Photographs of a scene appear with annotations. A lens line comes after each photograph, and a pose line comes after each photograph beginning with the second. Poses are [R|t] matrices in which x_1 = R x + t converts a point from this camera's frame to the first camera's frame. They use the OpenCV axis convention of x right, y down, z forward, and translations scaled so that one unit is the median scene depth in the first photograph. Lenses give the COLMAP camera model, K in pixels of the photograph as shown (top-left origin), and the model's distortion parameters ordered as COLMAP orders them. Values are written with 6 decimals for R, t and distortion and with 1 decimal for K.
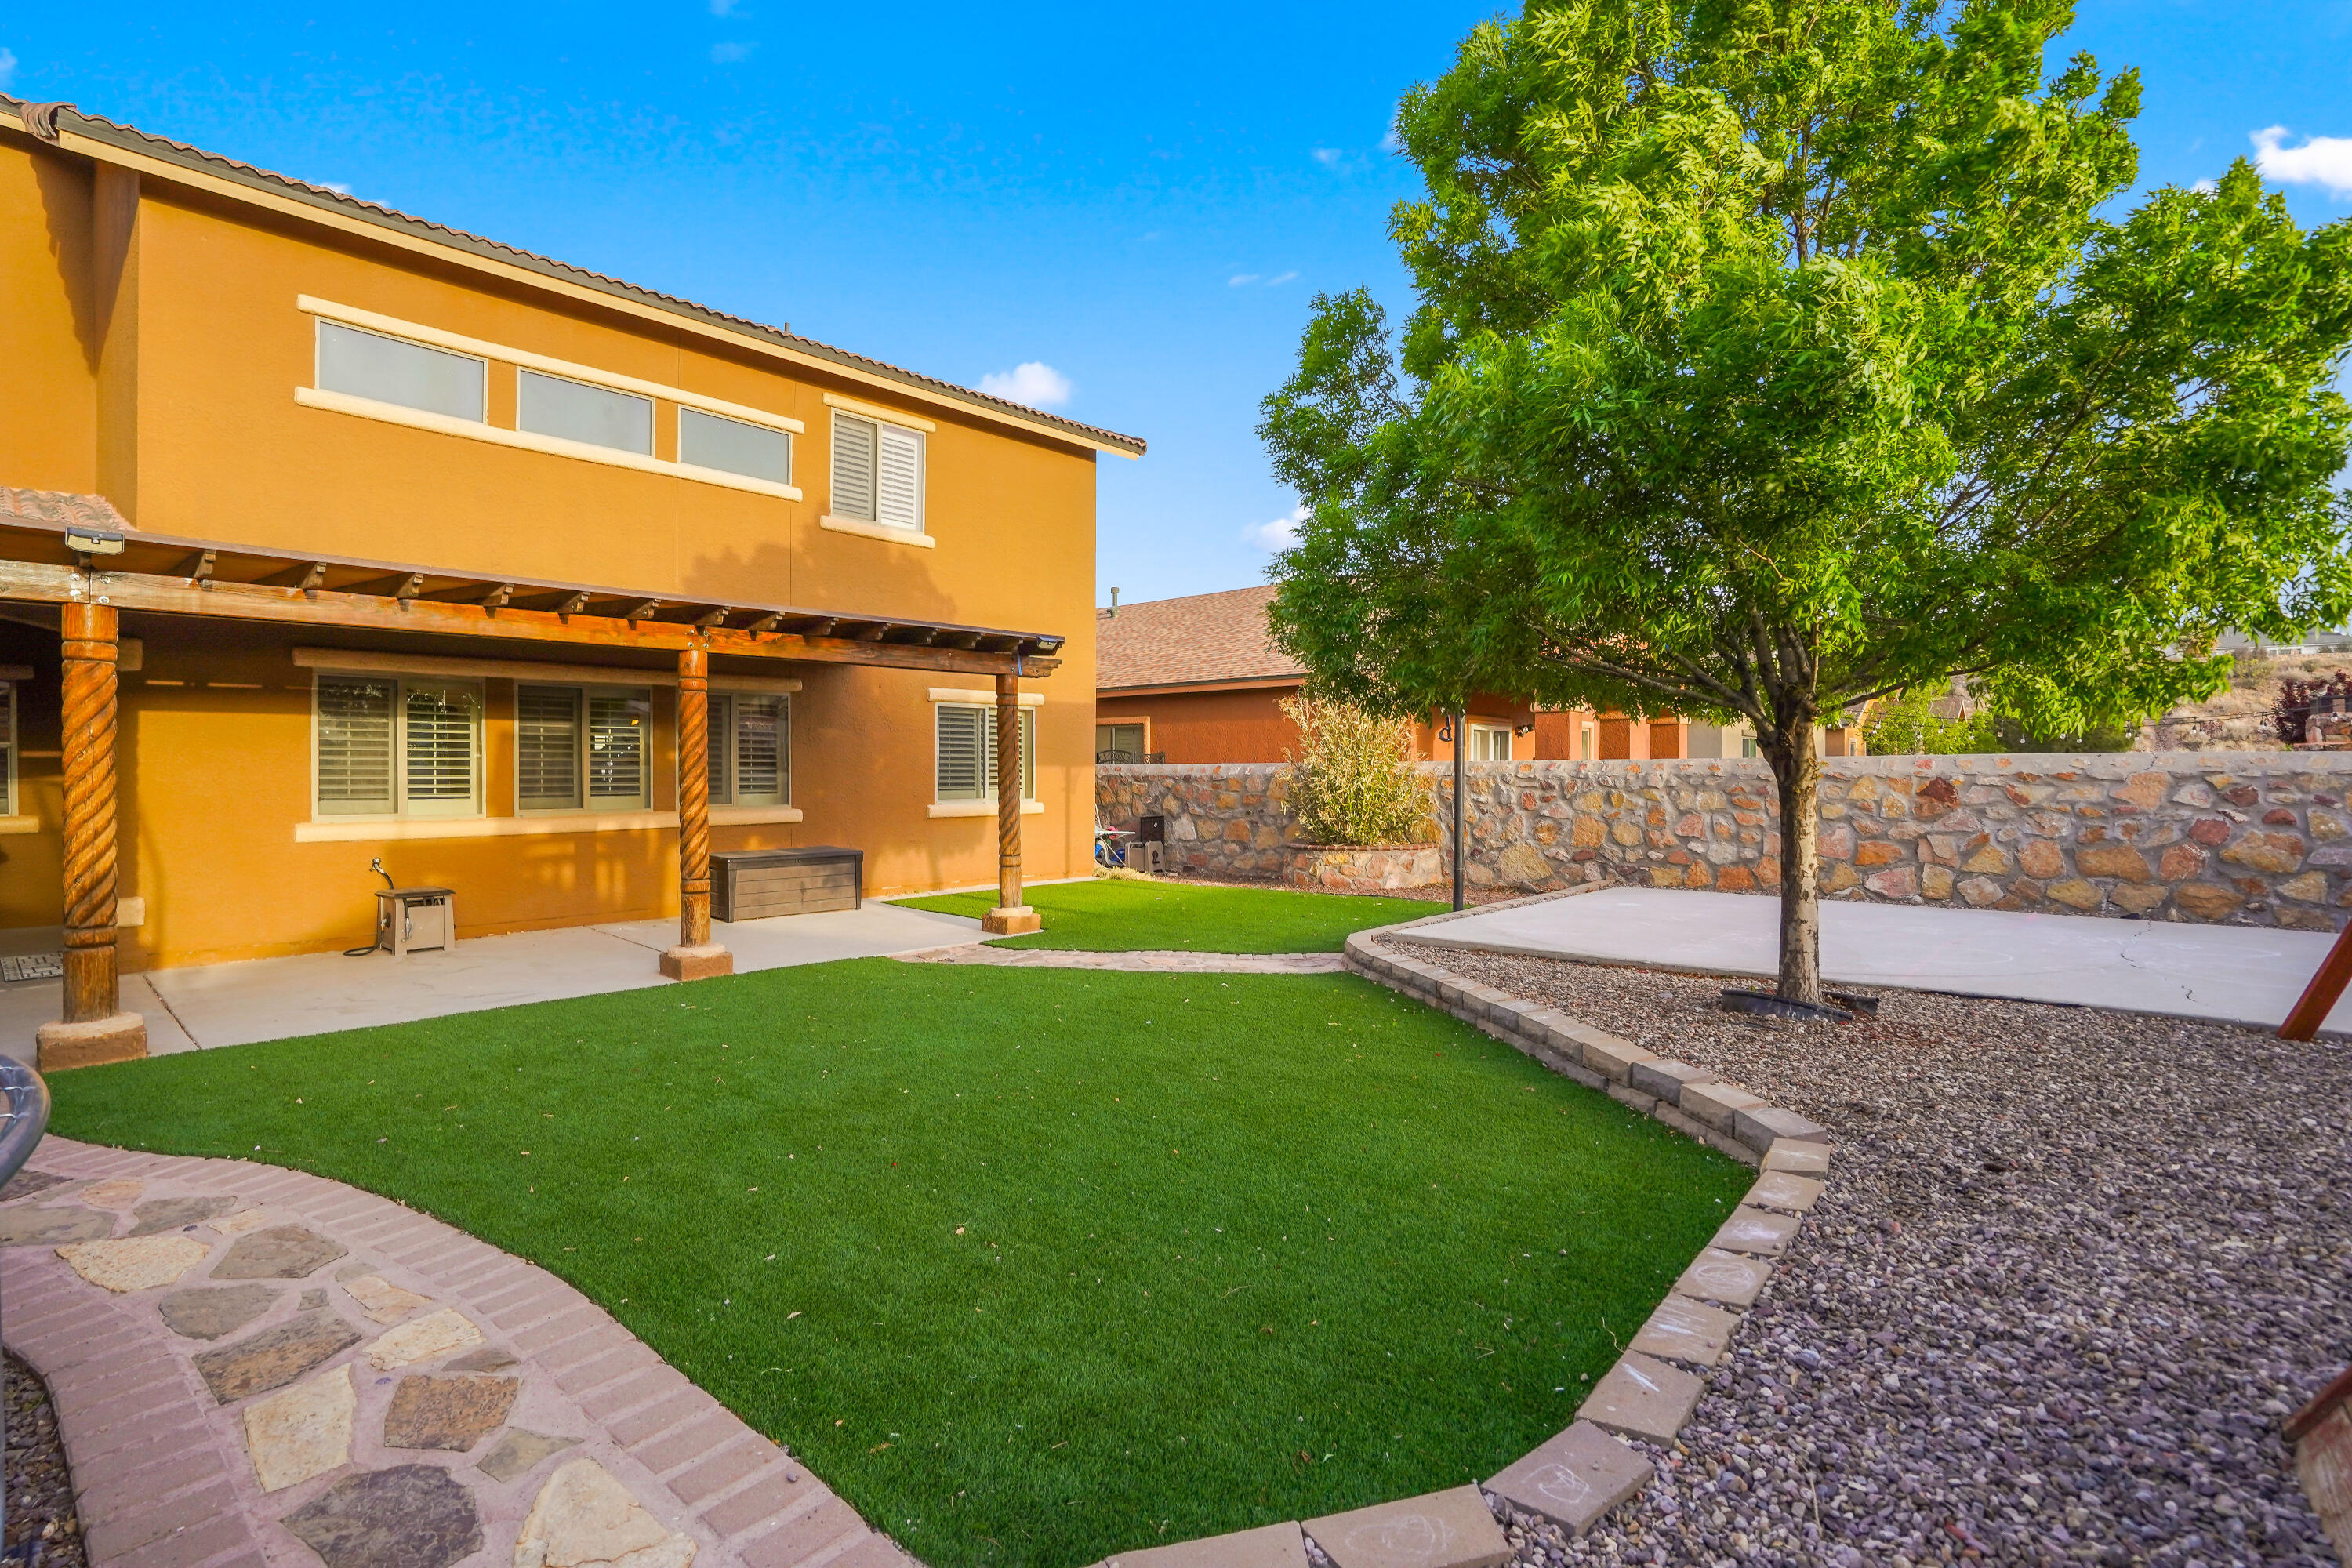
lens RADIAL K [[1112.5, 0, 1170.5], [0, 1112.5, 783.3], [0, 0, 1]] dist [-0.053905, 0.016375]
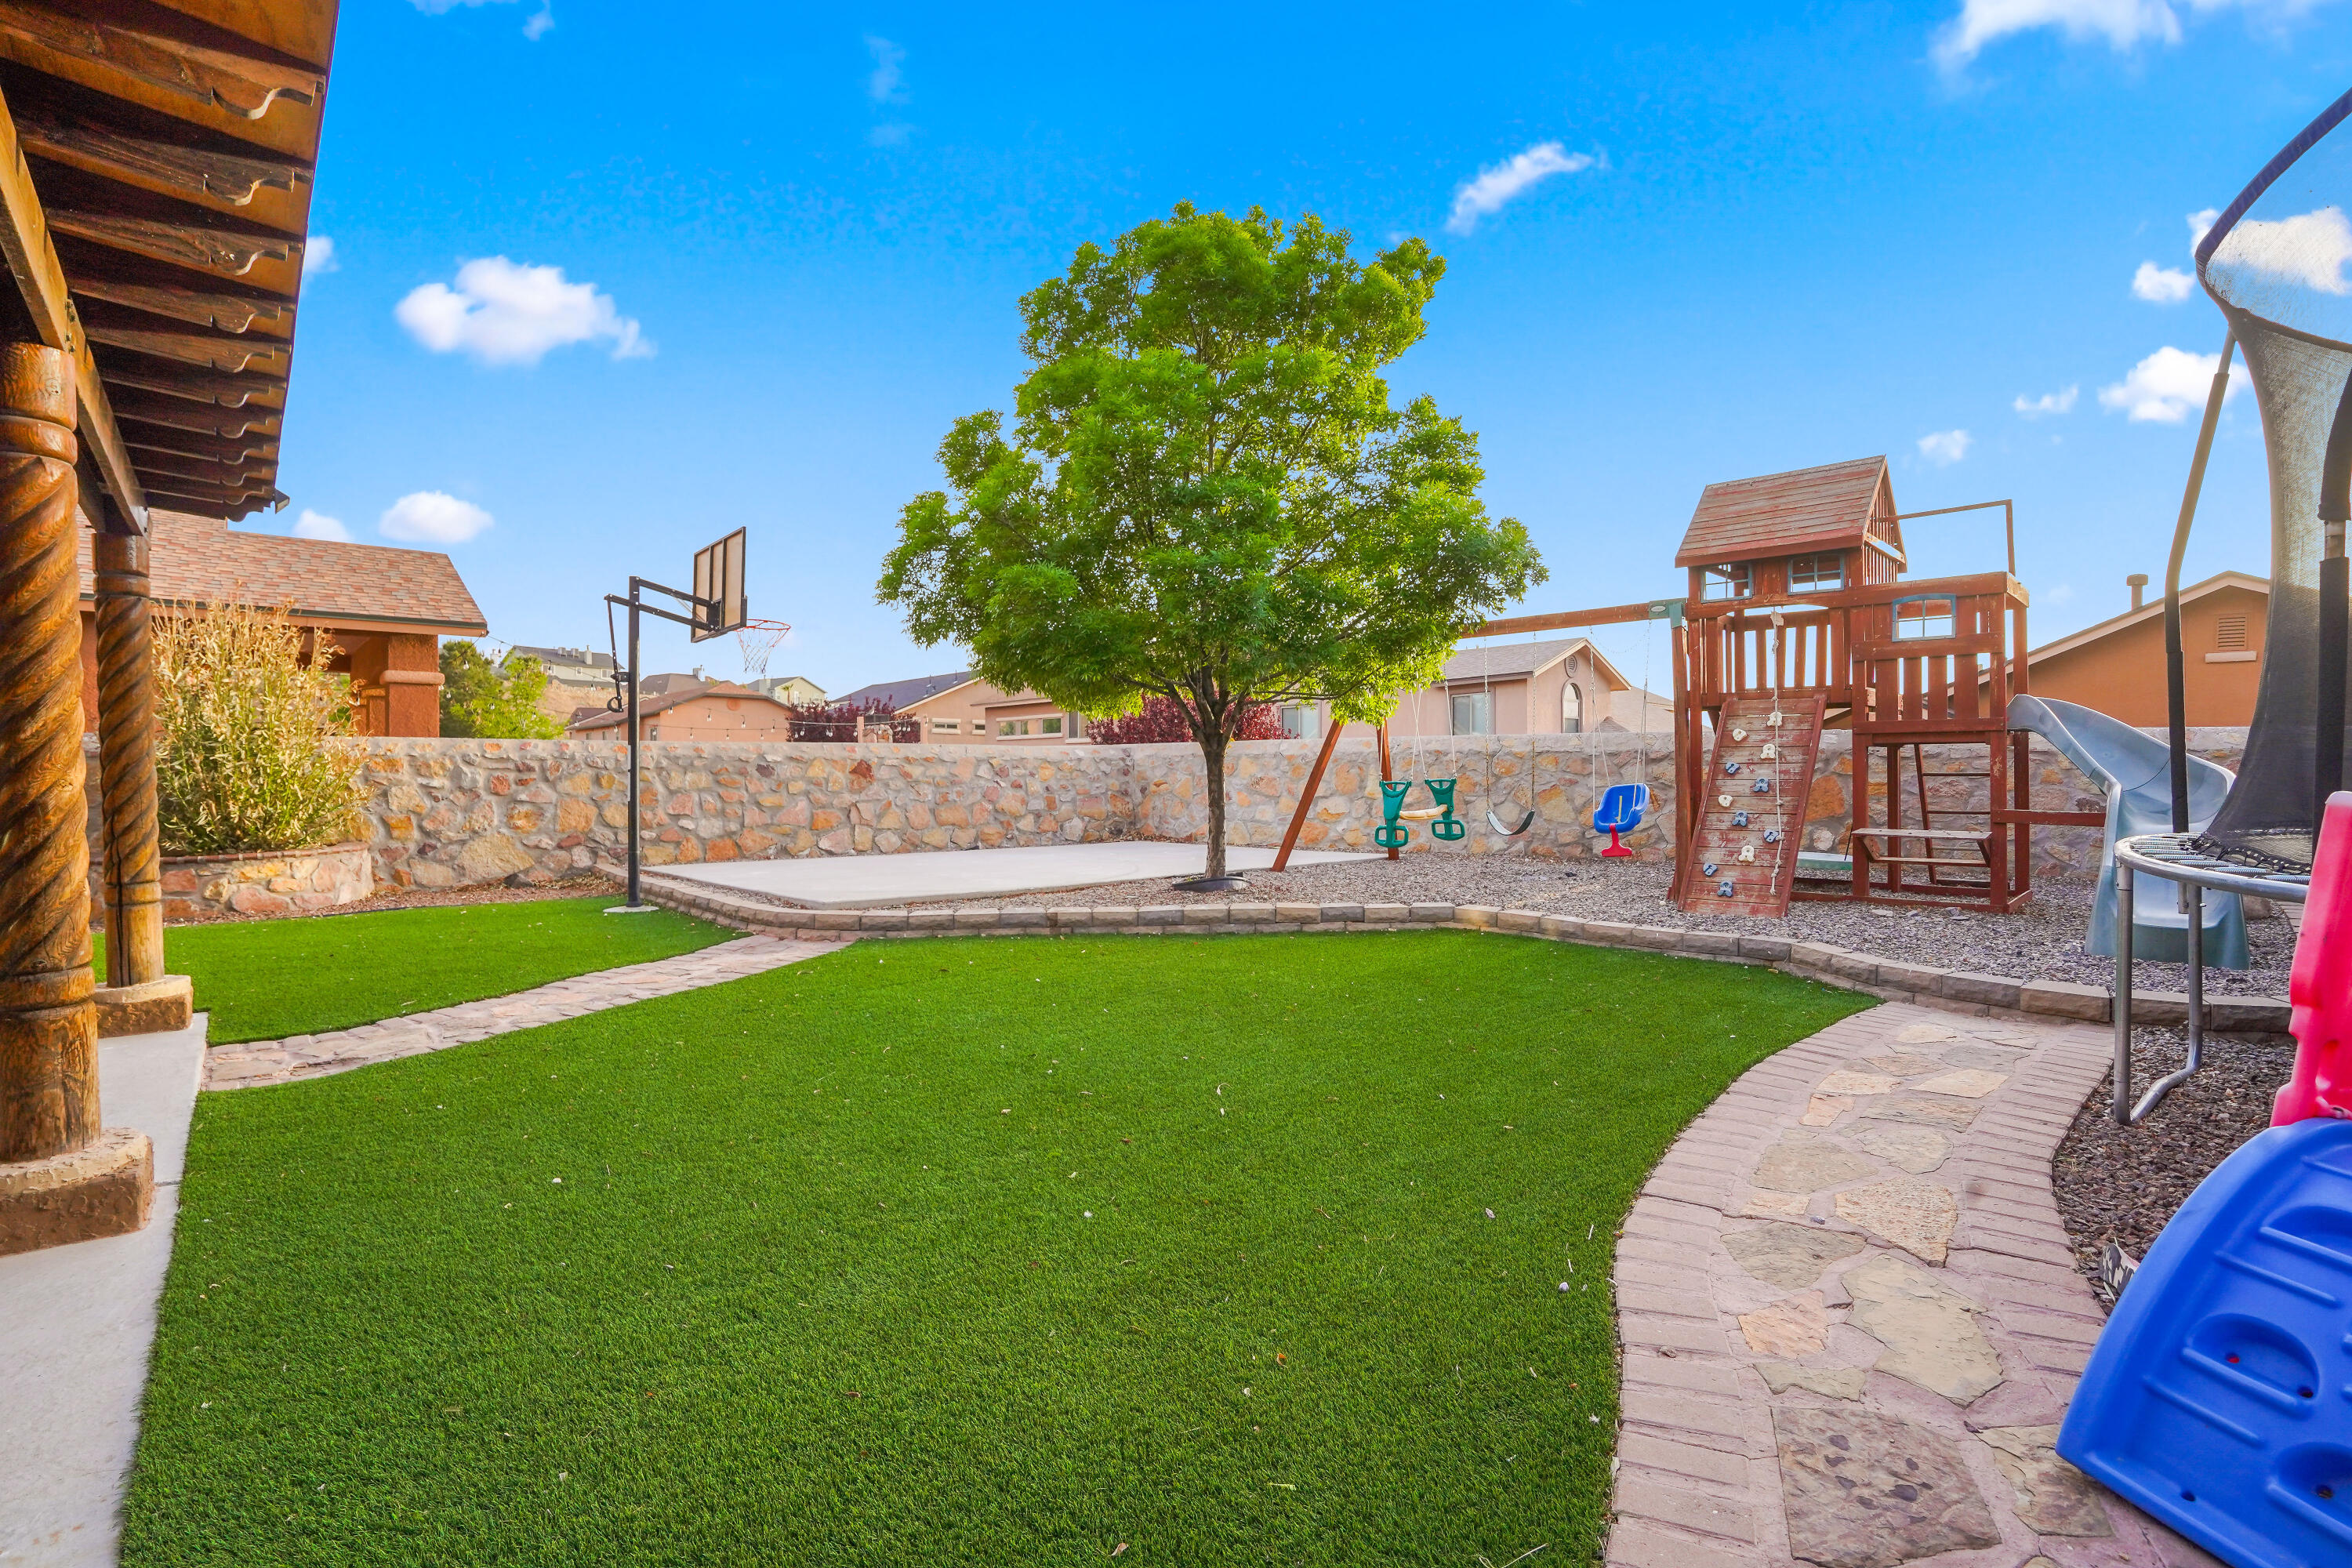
lens RADIAL K [[1112.5, 0, 1172.5], [0, 1112.5, 775.4], [0, 0, 1]] dist [-0.053905, 0.016375]
pose [[0.113843, -0.000204, 0.993499, -0.542061], [0.011398, 0.999934, -0.001100, 0.017617], [-0.993433, 0.011449, 0.113838, 0.417638]]
